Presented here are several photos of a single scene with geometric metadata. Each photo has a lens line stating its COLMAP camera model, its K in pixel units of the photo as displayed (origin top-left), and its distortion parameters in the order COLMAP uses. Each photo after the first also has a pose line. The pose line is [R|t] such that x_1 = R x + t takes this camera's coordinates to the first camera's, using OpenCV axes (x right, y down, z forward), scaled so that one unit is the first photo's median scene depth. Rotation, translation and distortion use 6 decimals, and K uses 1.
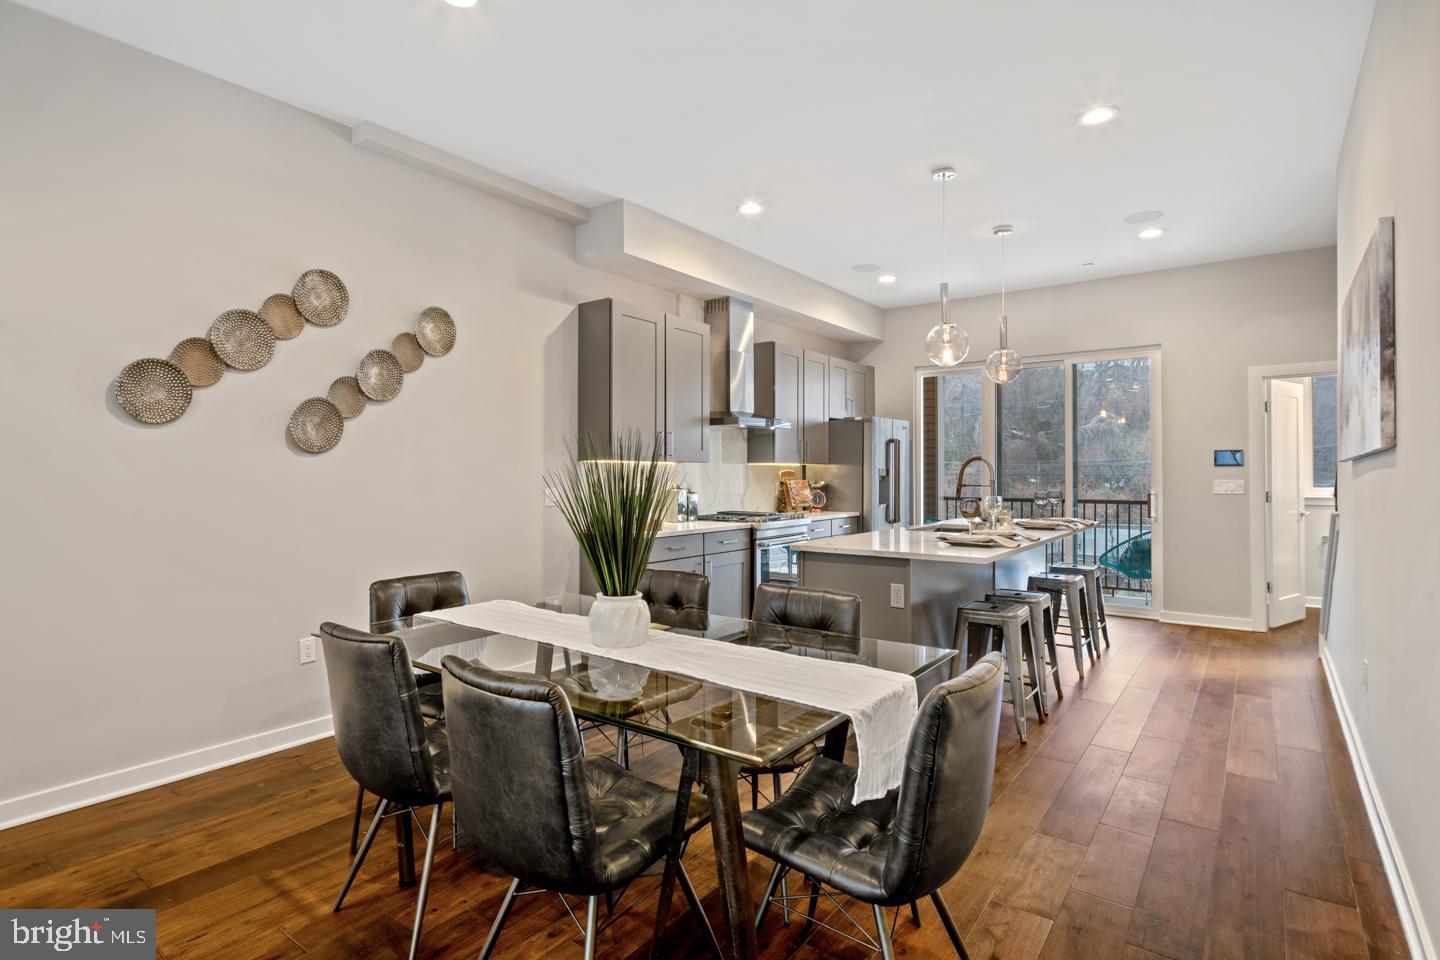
lens RADIAL K [[723.8, 0, 723.2], [0, 723.8, 466.5], [0, 0, 1]] dist [0.002842, -0.000118]
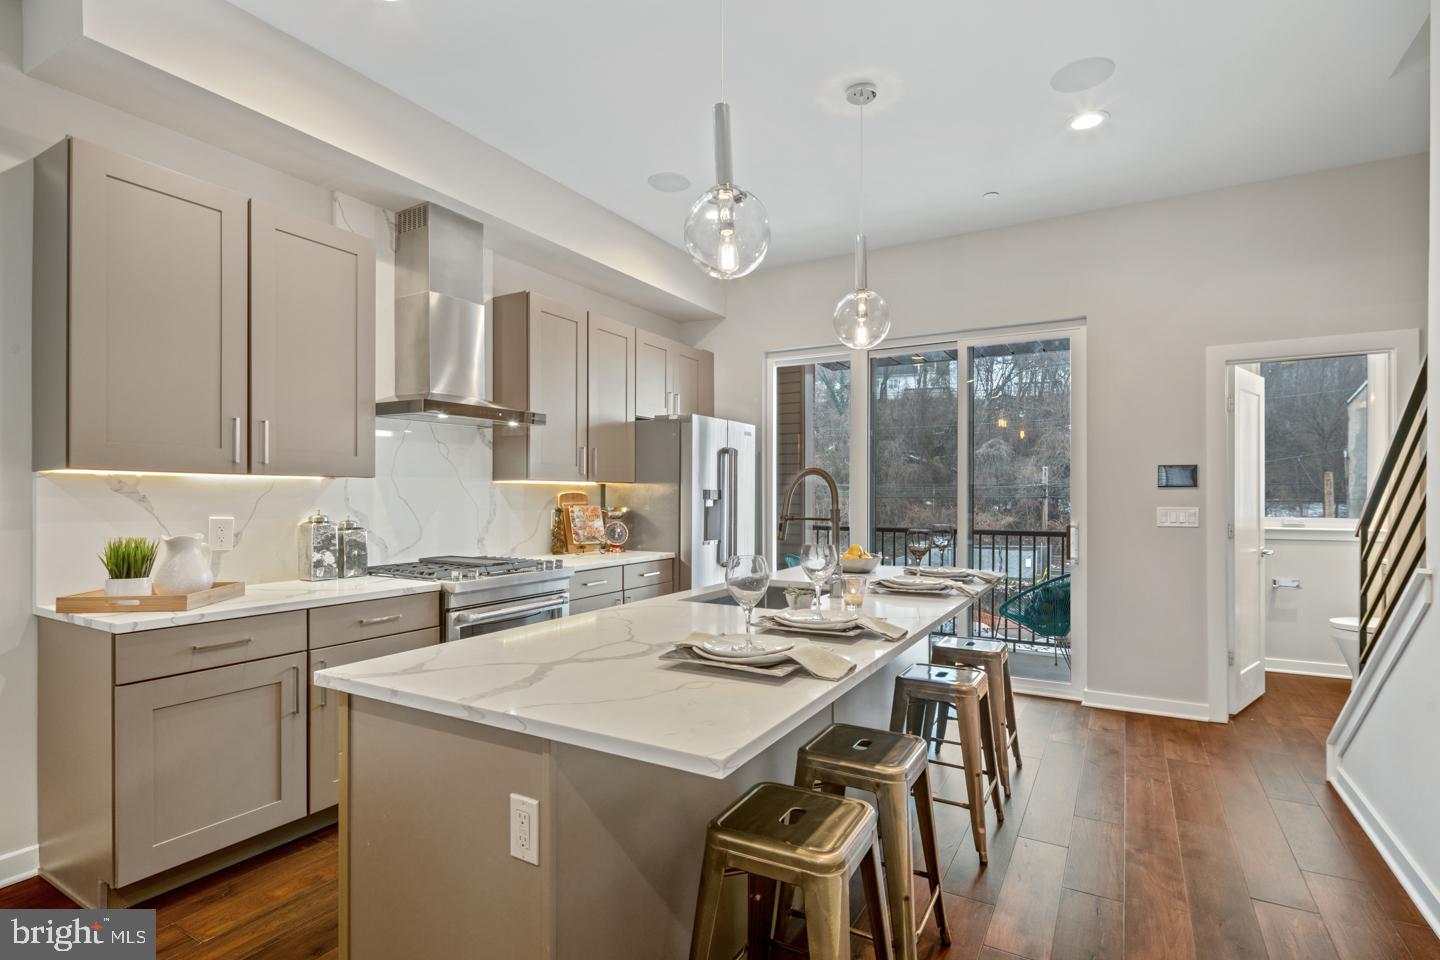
lens RADIAL K [[723.8, 0, 718.5], [0, 723.8, 491.8], [0, 0, 1]] dist [0.002842, -0.000118]
pose [[0.992632, 0.003408, 0.121118, 0.151178], [-0.003926, 0.999984, 0.004039, 0.002170], [-0.121102, -0.004485, 0.992630, 0.319287]]
